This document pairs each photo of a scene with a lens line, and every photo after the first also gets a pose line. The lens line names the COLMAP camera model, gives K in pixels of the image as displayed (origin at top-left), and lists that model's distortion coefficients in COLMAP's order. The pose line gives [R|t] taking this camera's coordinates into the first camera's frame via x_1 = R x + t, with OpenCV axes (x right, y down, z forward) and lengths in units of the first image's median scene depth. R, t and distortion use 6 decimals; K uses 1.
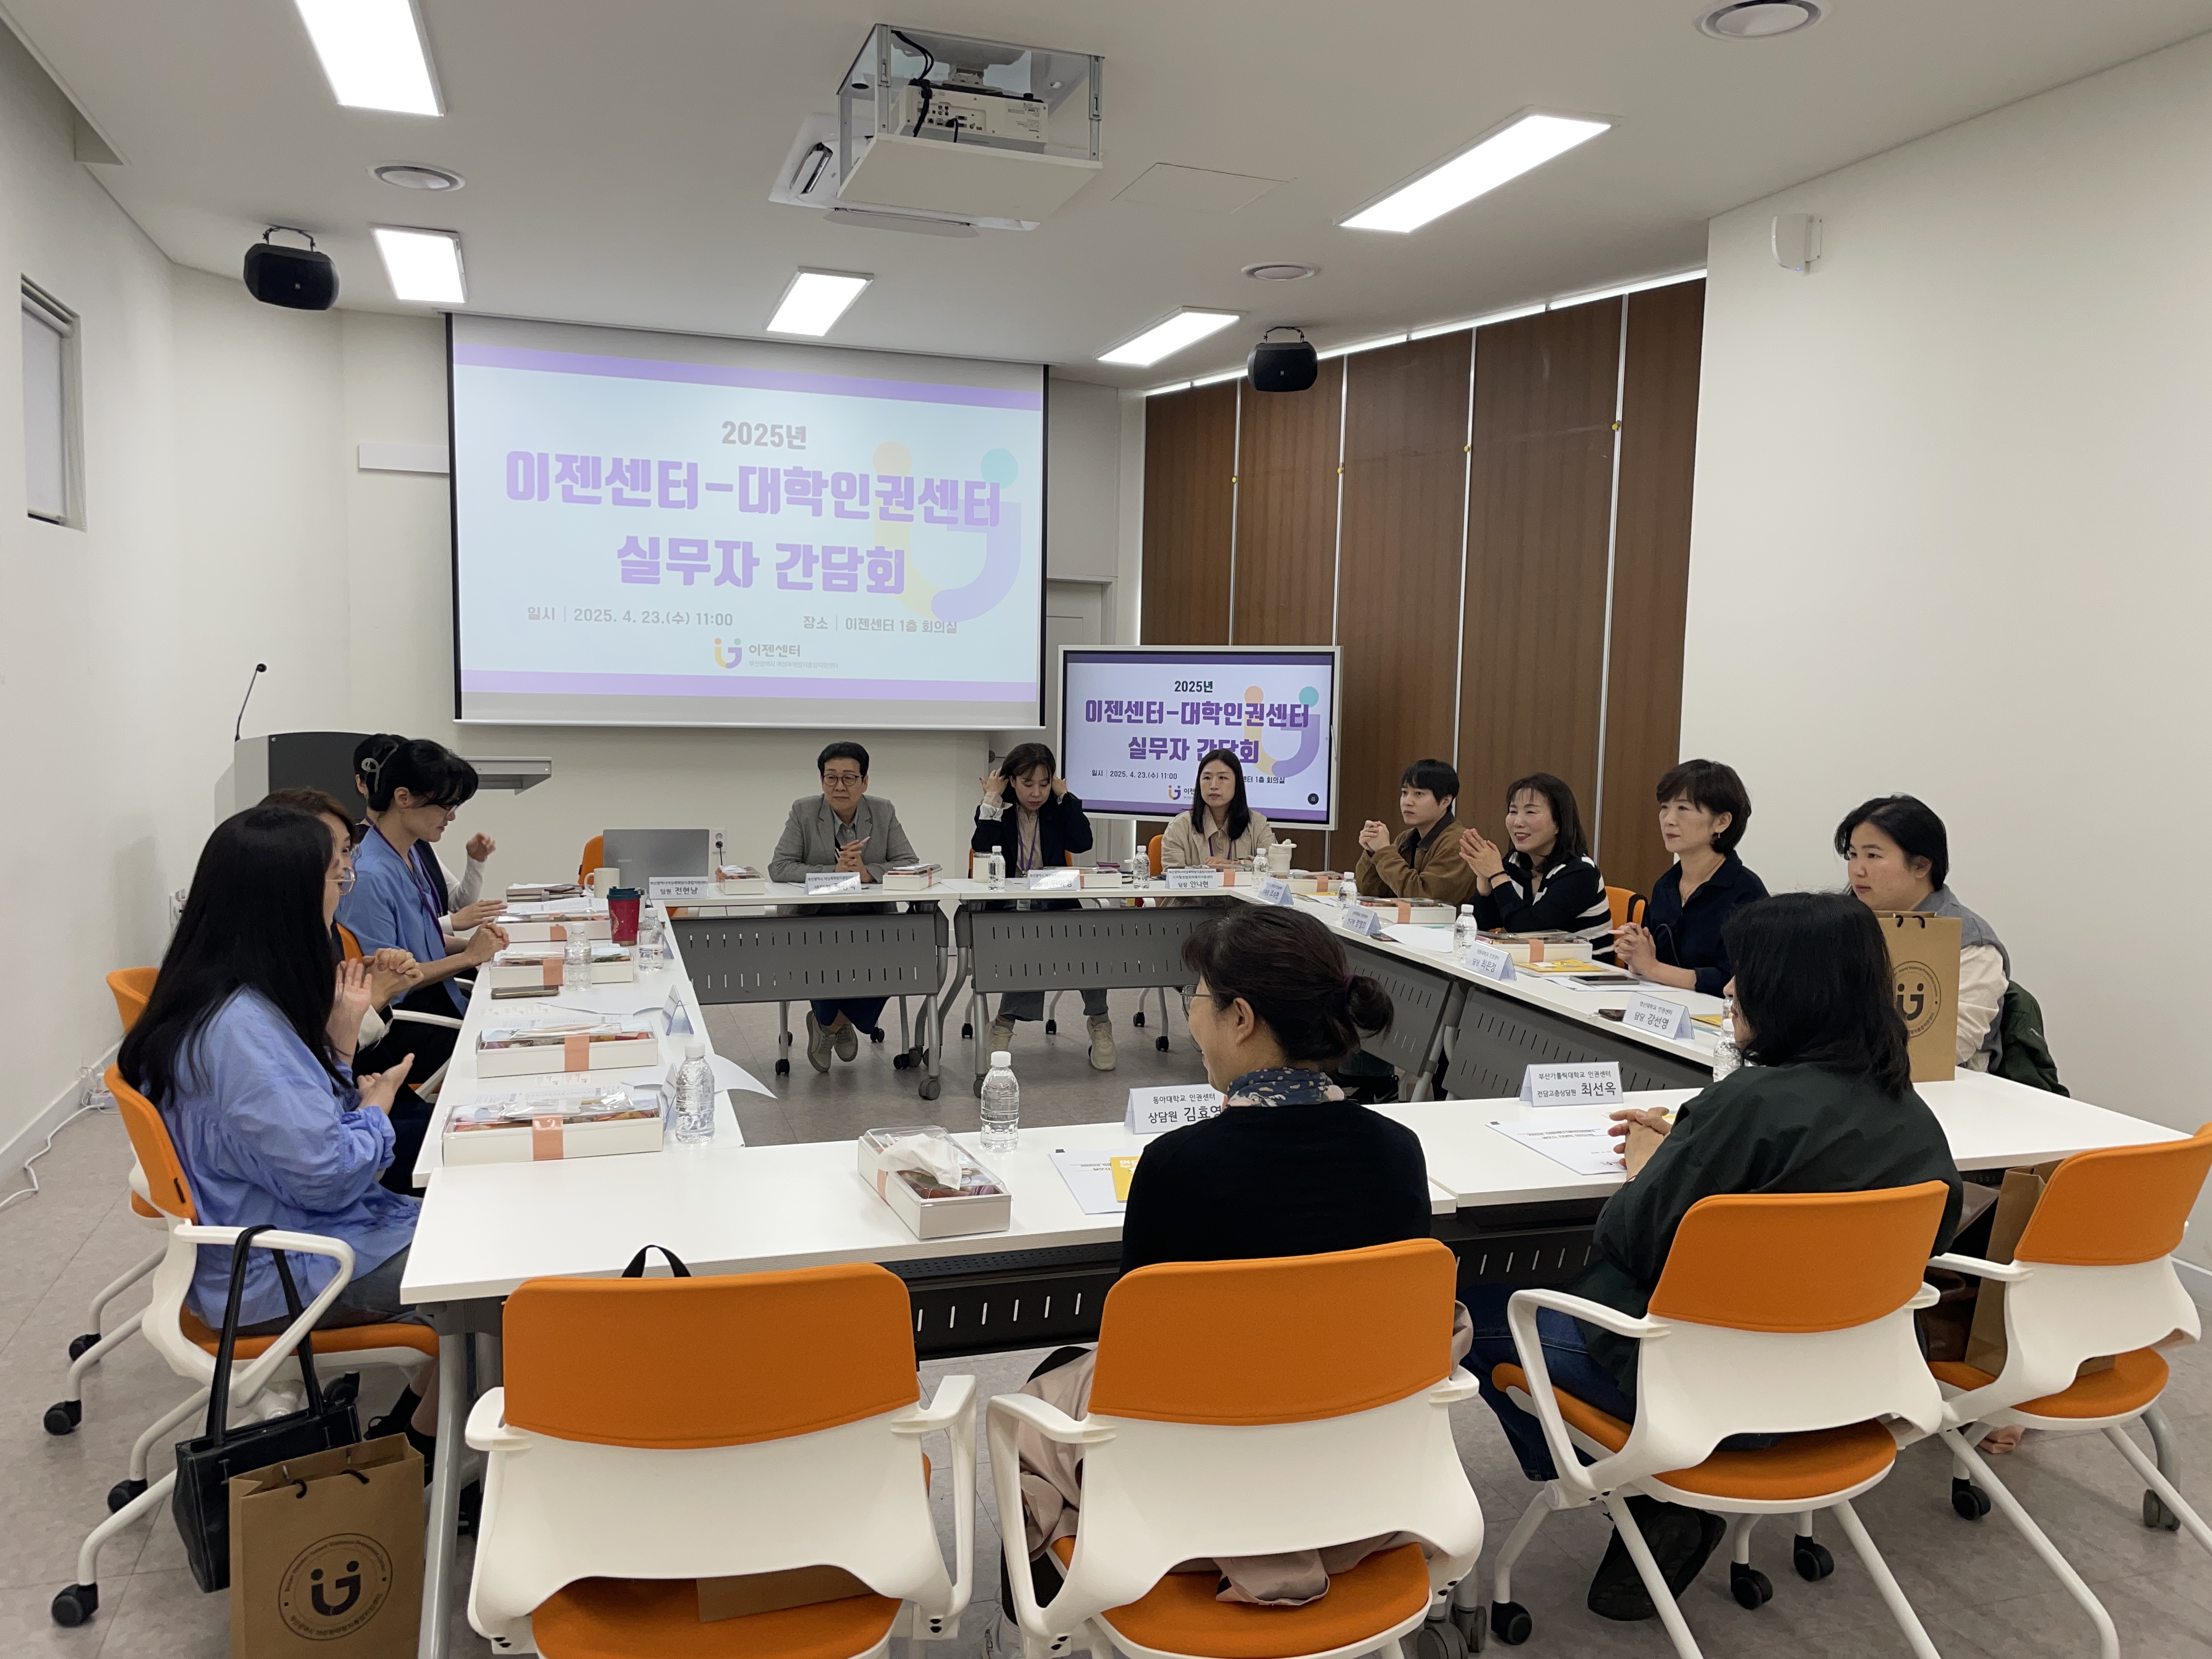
lens RADIAL K [[1688.8, 0, 1112.3], [0, 1688.8, 866.8], [0, 0, 1]] dist [0.048496, -0.053055]
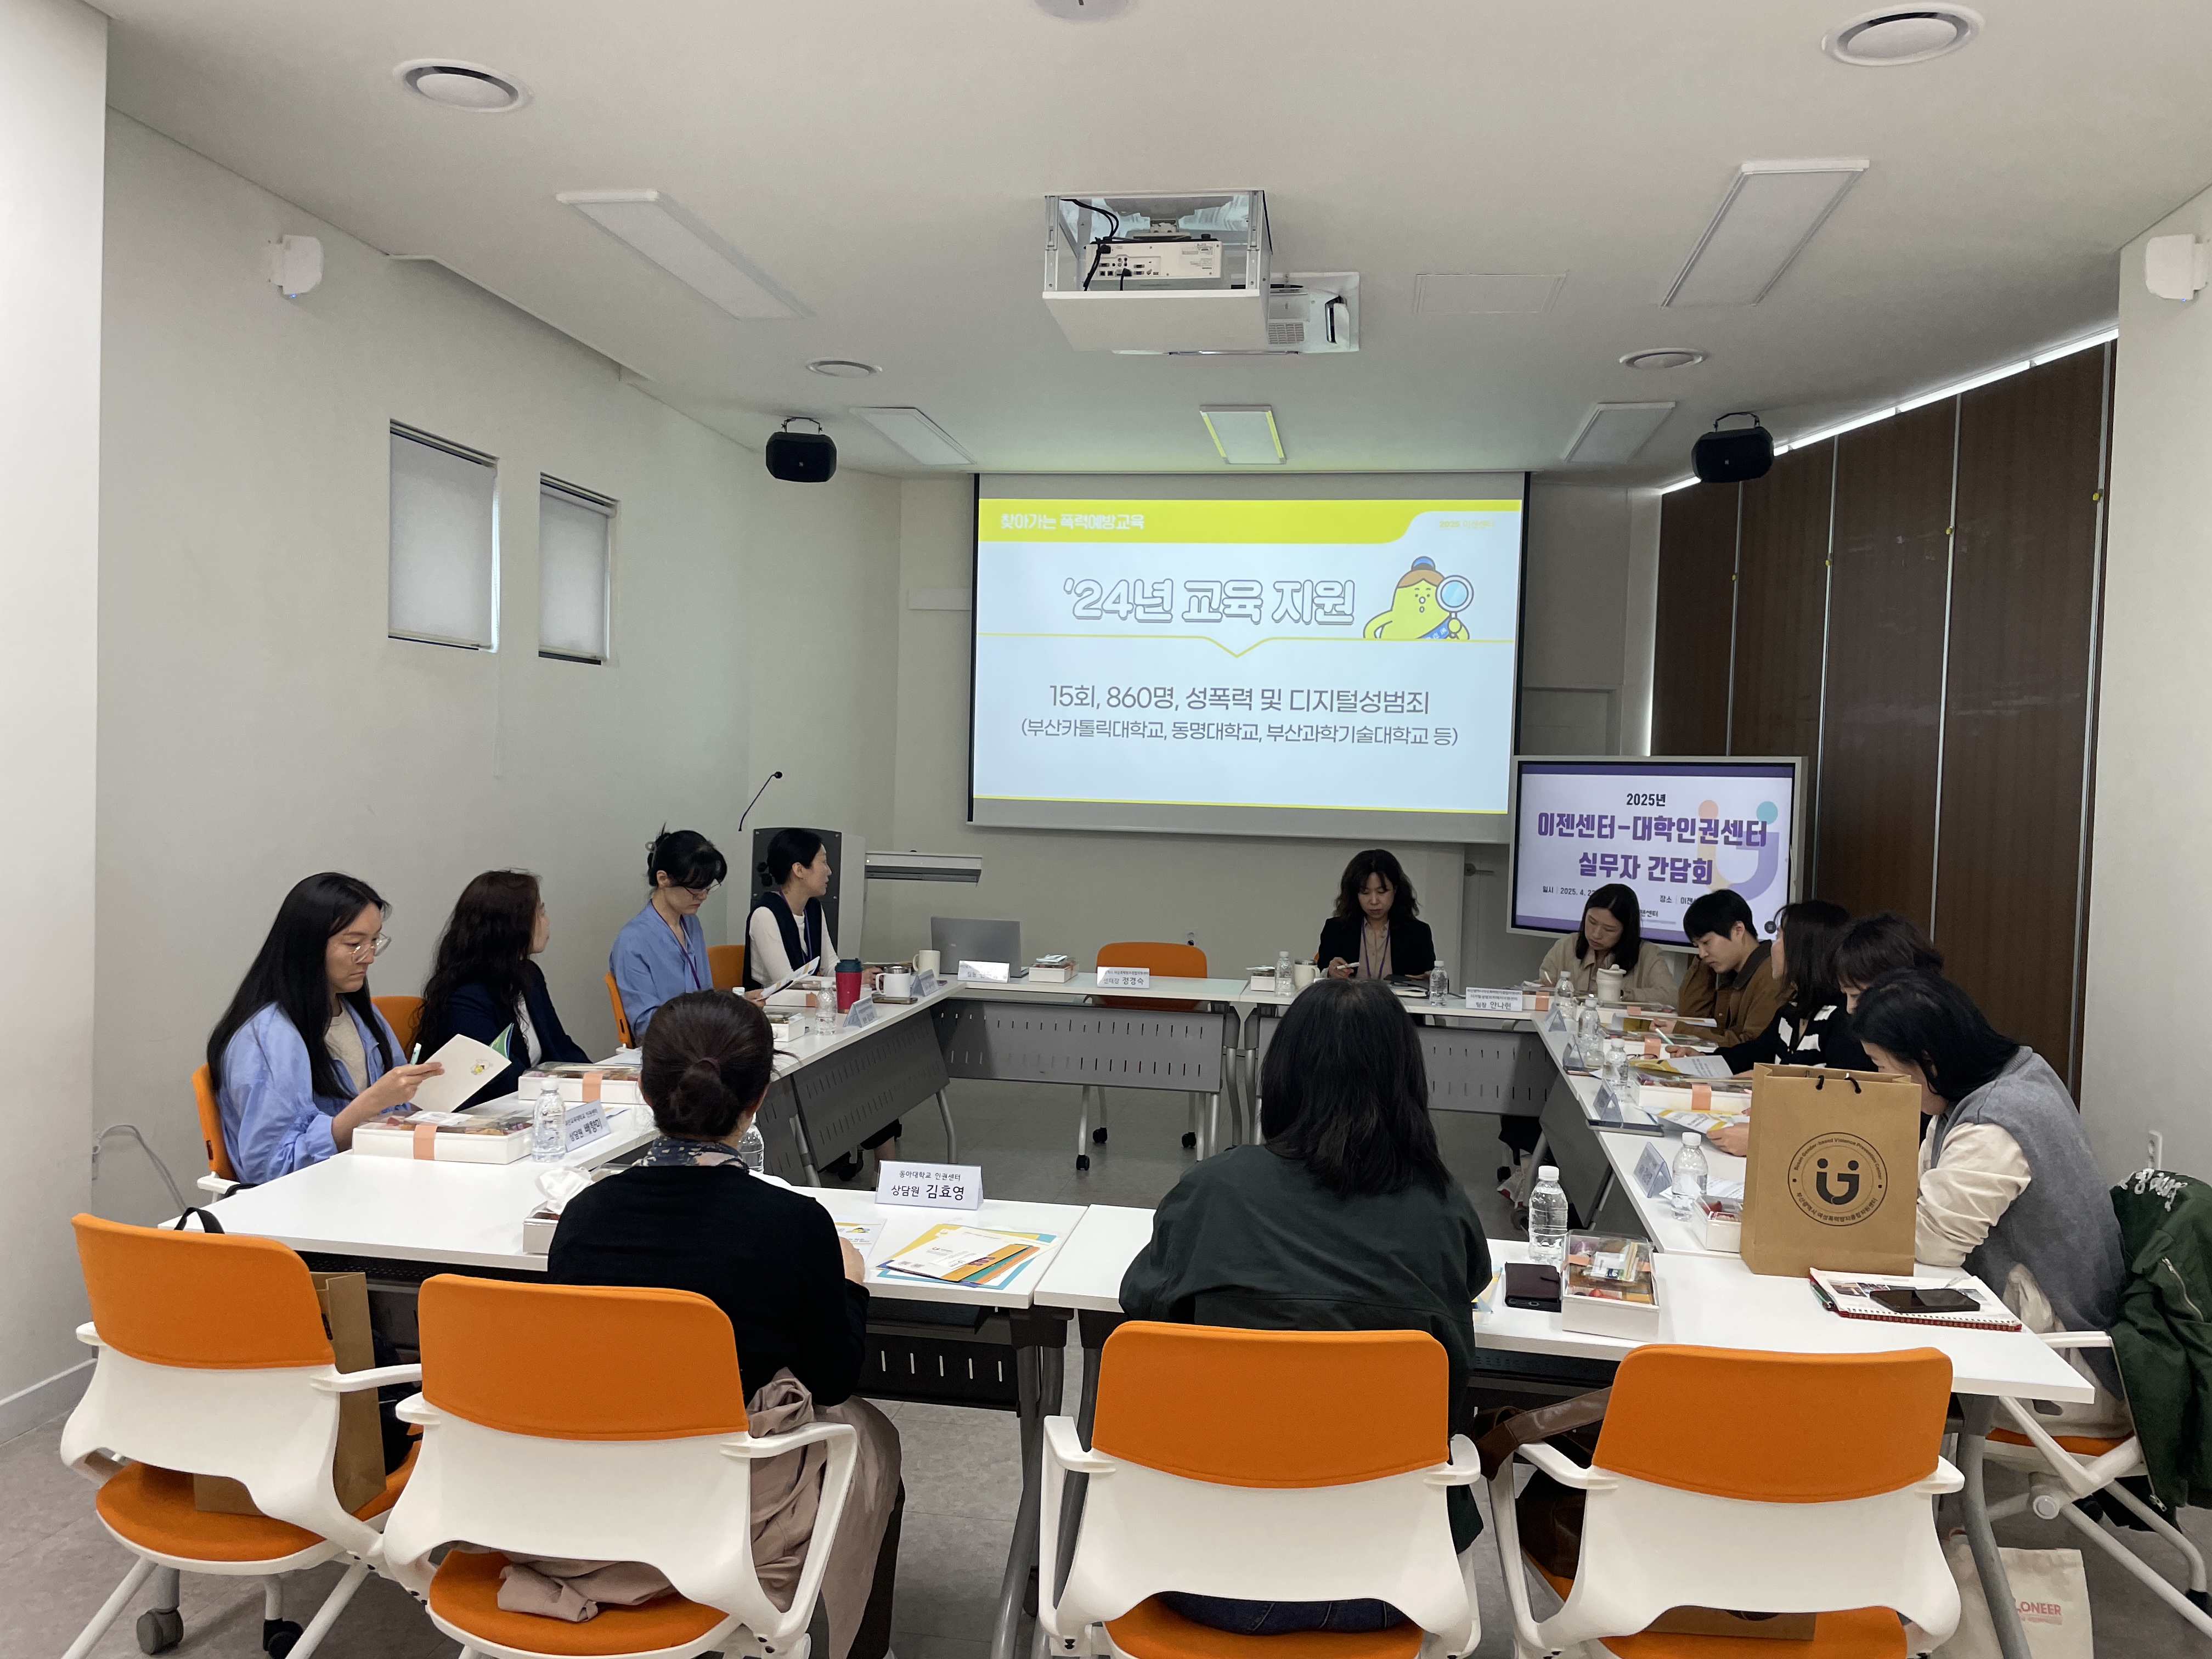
lens RADIAL K [[1688.8, 0, 1093.4], [0, 1688.8, 851.4], [0, 0, 1]] dist [0.048496, -0.053055]
pose [[0.883947, 0.026995, -0.466807, 0.237548], [-0.062394, 0.996214, -0.060538, -0.003424], [0.463405, 0.082638, 0.882285, 0.043377]]
